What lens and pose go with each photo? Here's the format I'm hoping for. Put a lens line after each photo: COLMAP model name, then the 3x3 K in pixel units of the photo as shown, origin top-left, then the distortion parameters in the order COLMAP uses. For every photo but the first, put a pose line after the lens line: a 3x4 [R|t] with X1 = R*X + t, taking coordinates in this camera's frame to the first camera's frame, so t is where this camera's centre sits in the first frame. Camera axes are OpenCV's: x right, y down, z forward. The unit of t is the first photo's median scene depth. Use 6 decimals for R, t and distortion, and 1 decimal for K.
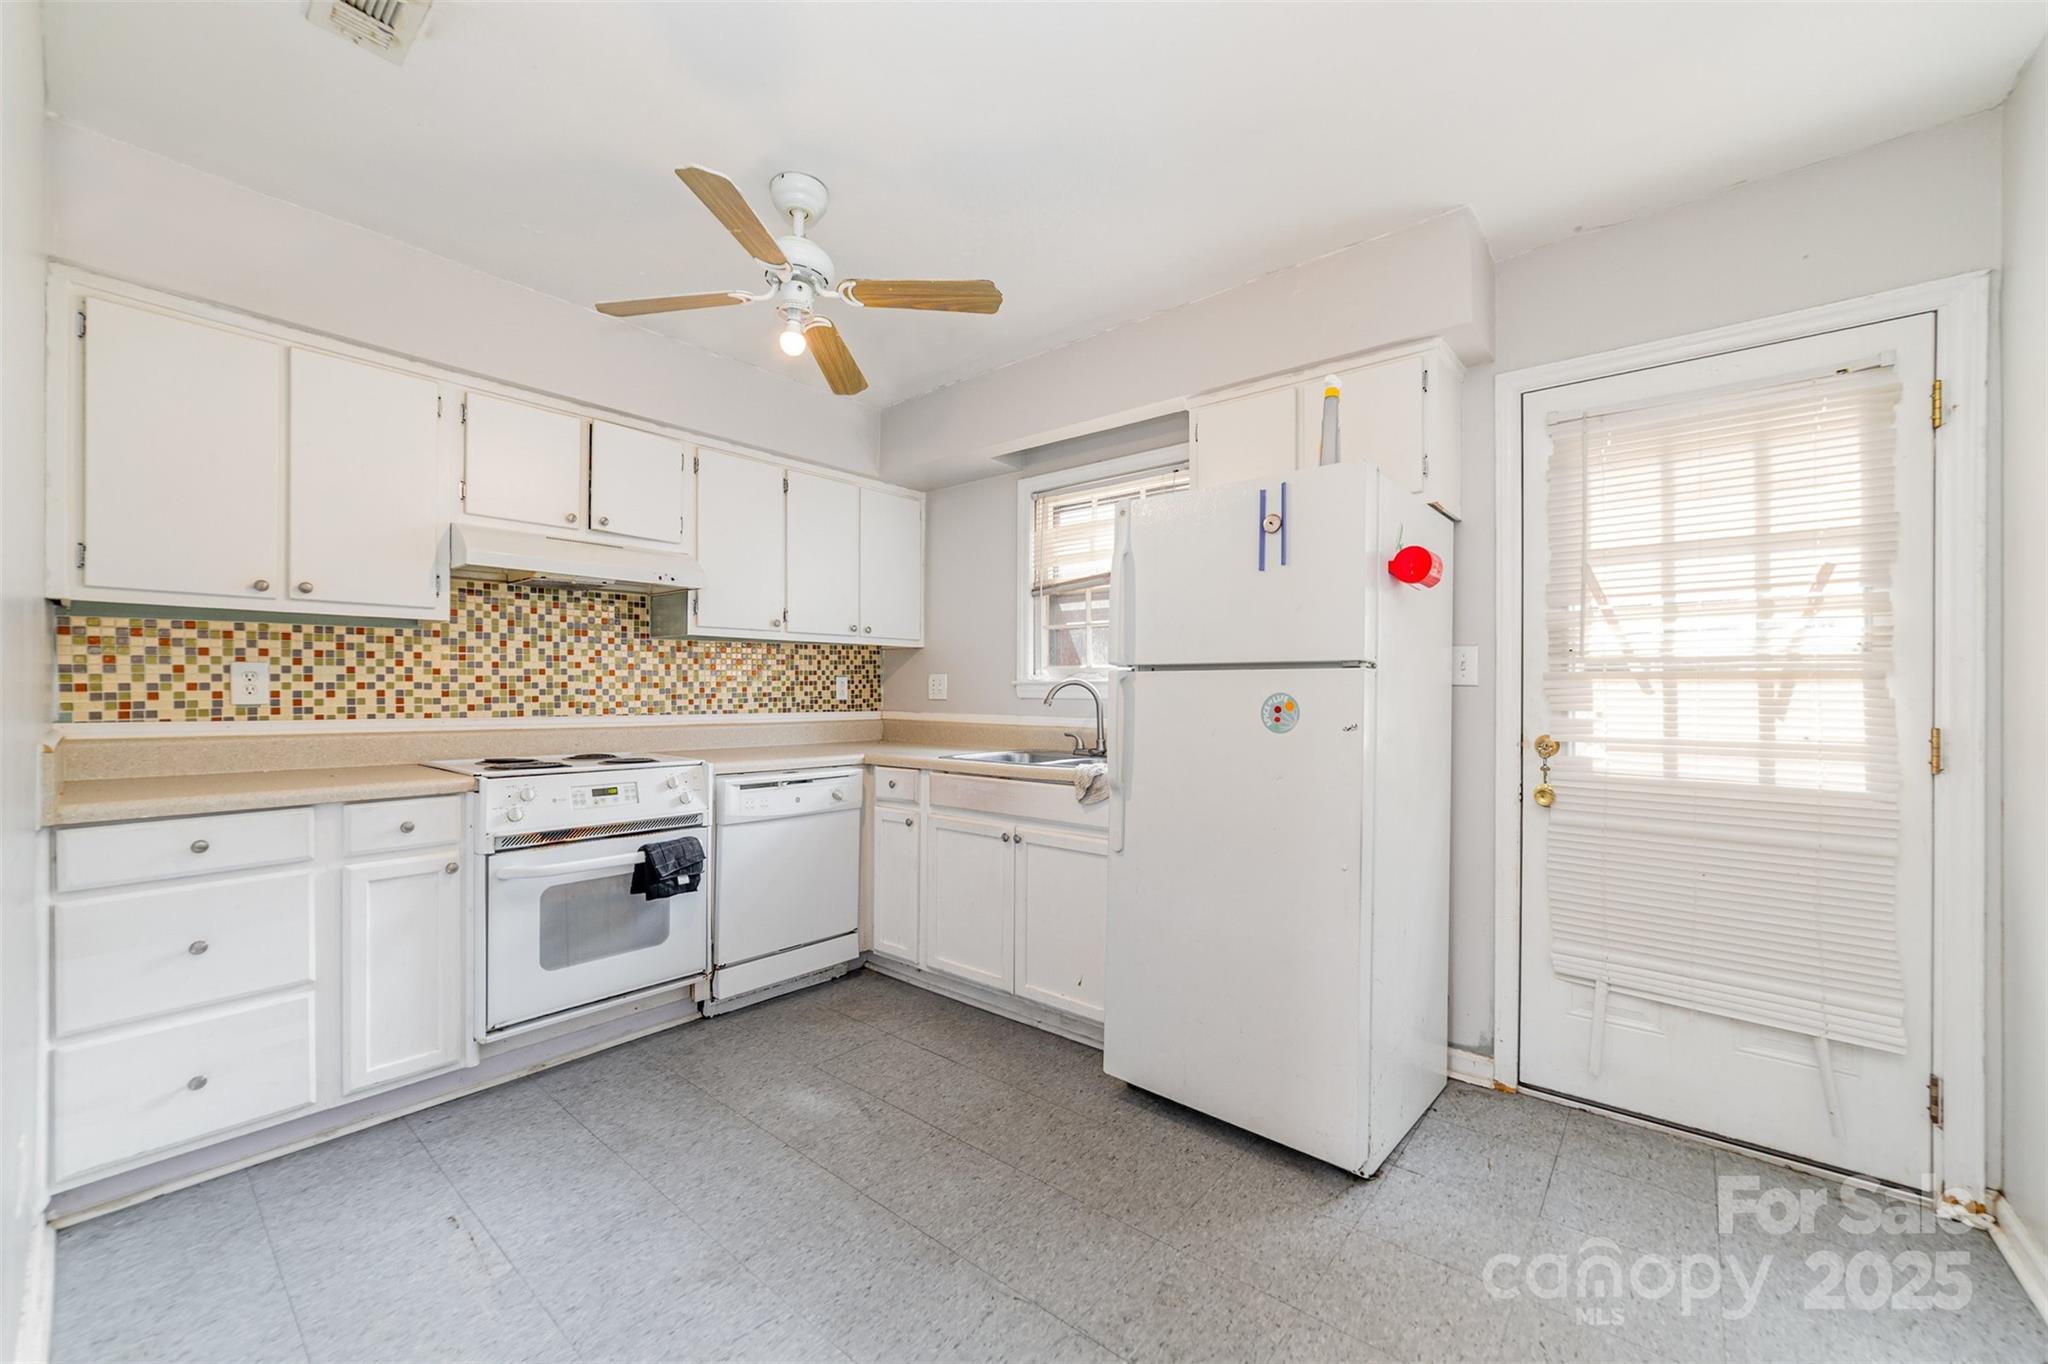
lens RADIAL K [[794.7, 0, 1024.0], [0, 794.7, 688.6], [0, 0, 1]] dist [-0.010622, 0.000901]
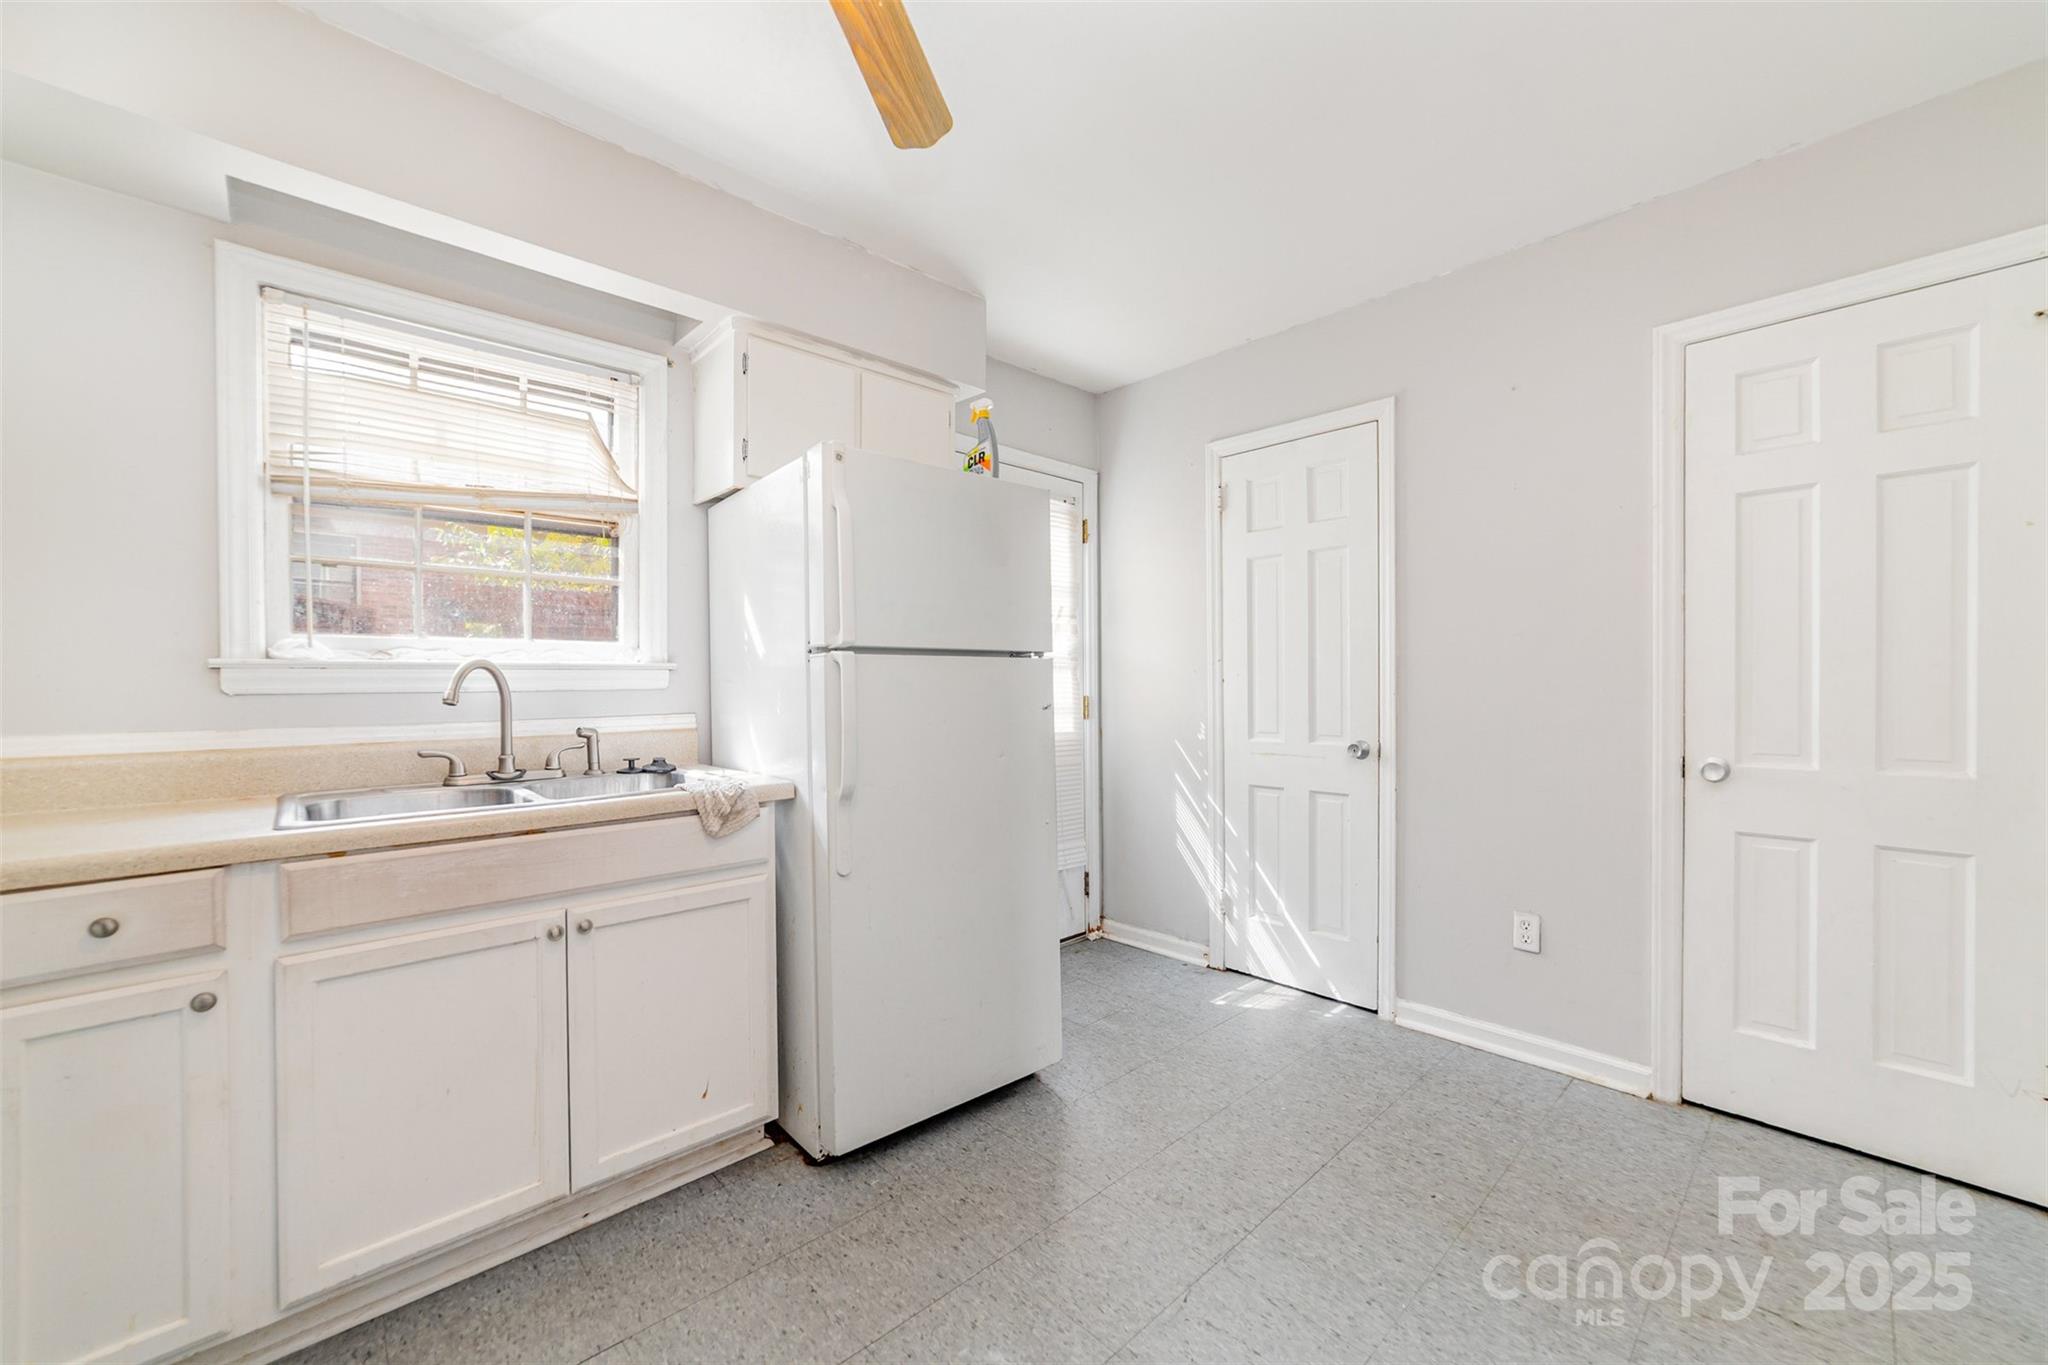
lens RADIAL K [[794.7, 0, 1024.4], [0, 794.7, 685.7], [0, 0, 1]] dist [-0.010622, 0.000901]
pose [[0.123029, -0.010464, 0.992348, -0.514676], [0.000571, 0.999945, 0.010473, 0.002531], [-0.992403, -0.000722, 0.123028, 0.558794]]
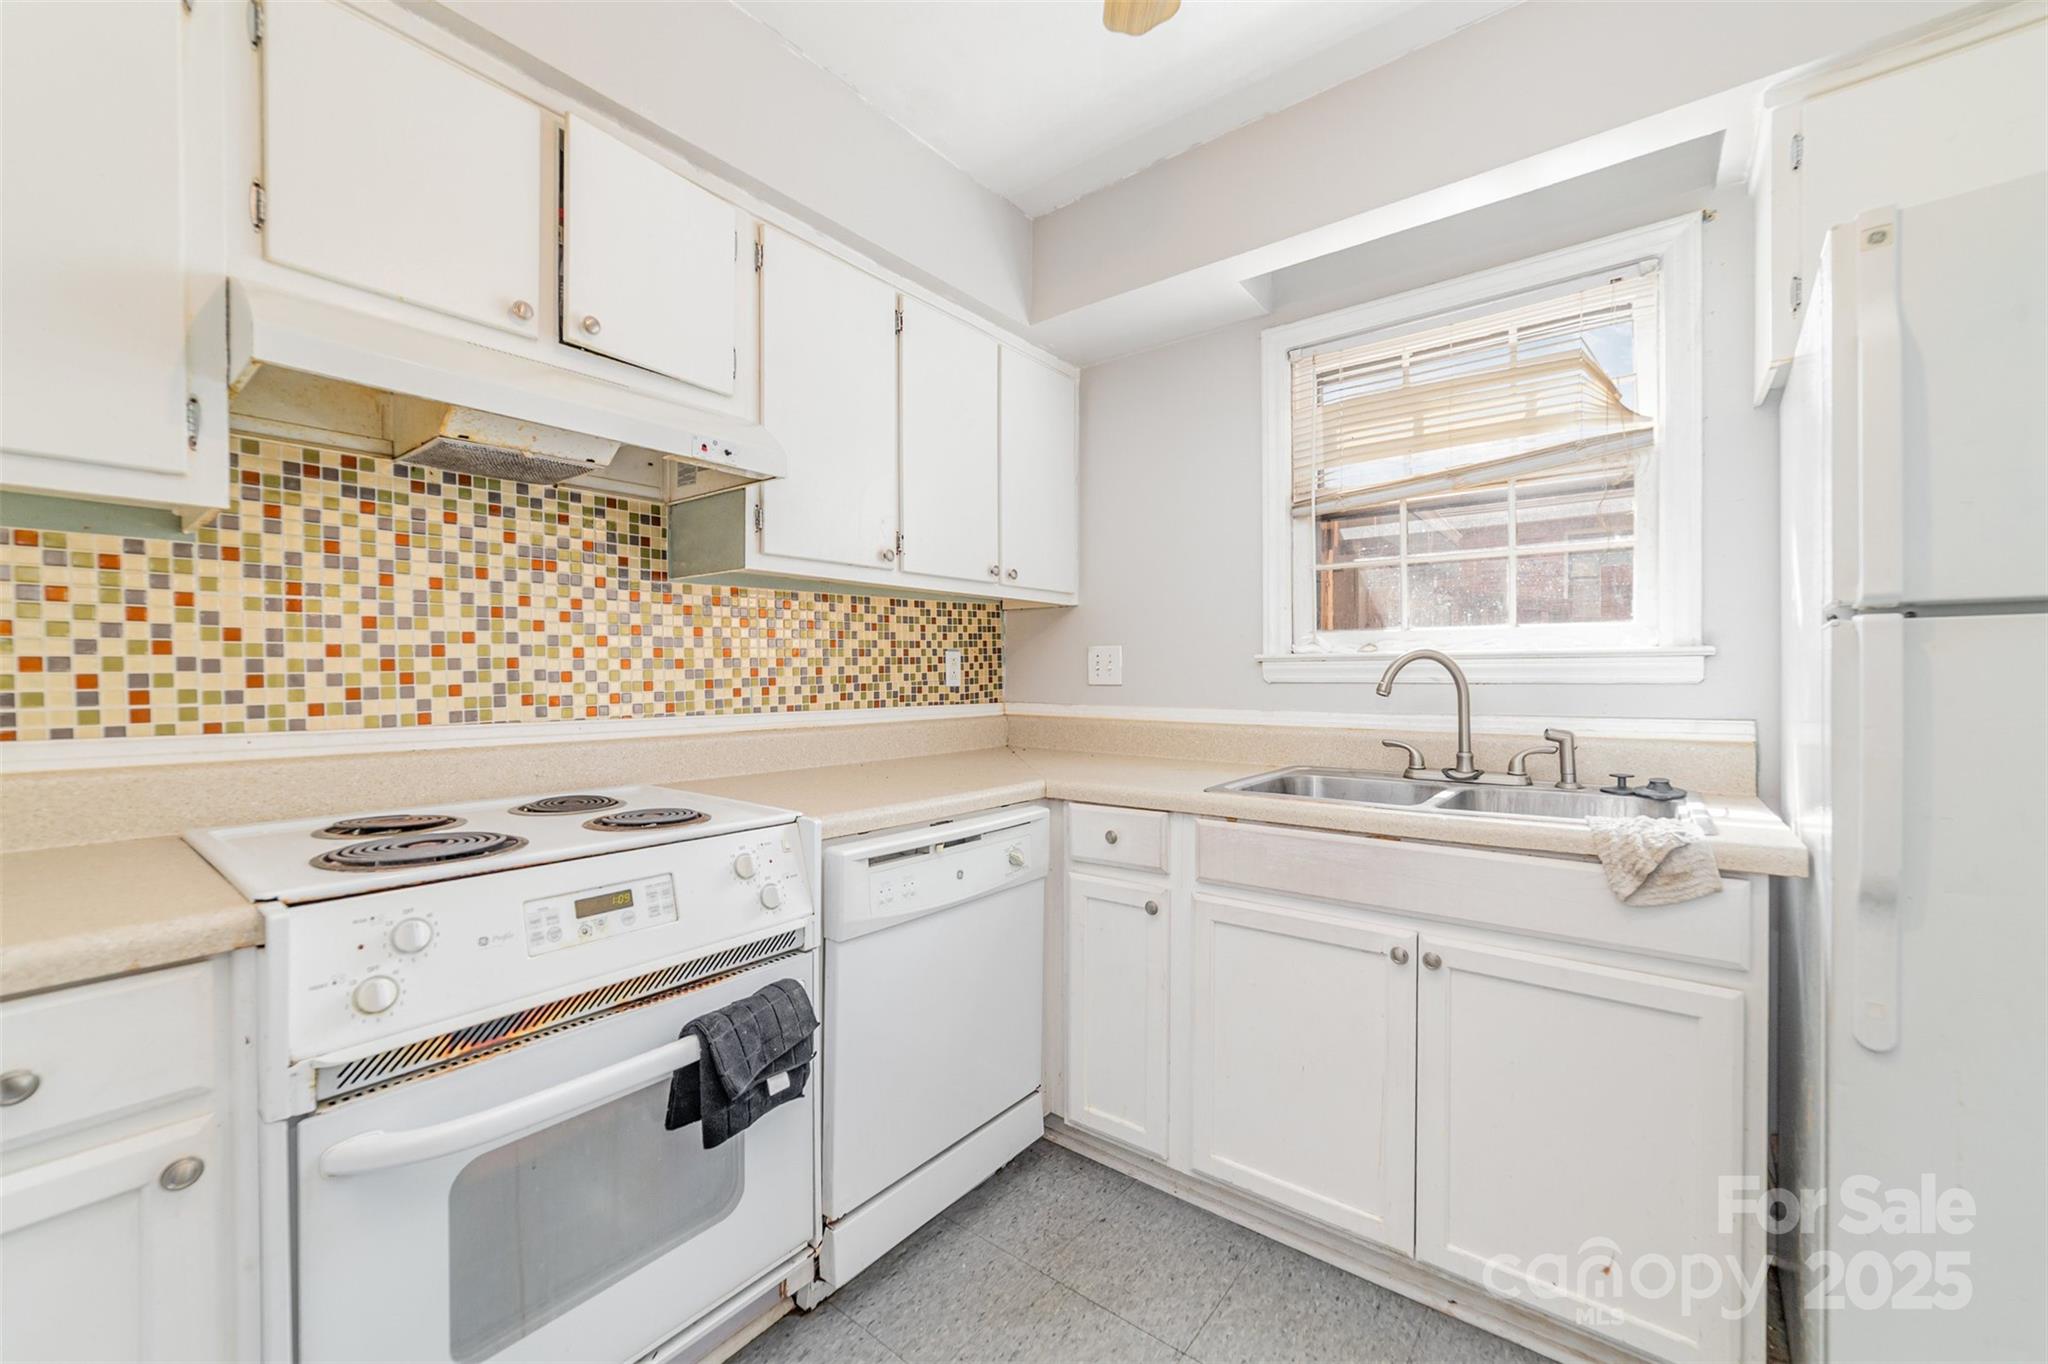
lens RADIAL K [[794.7, 0, 1024.2], [0, 794.7, 680.8], [0, 0, 1]] dist [-0.010622, 0.000901]
pose [[0.999389, -0.006019, 0.034434, -0.264427], [0.005619, 0.999916, 0.011714, 0.003085], [-0.034502, -0.011514, 0.999338, 0.472397]]
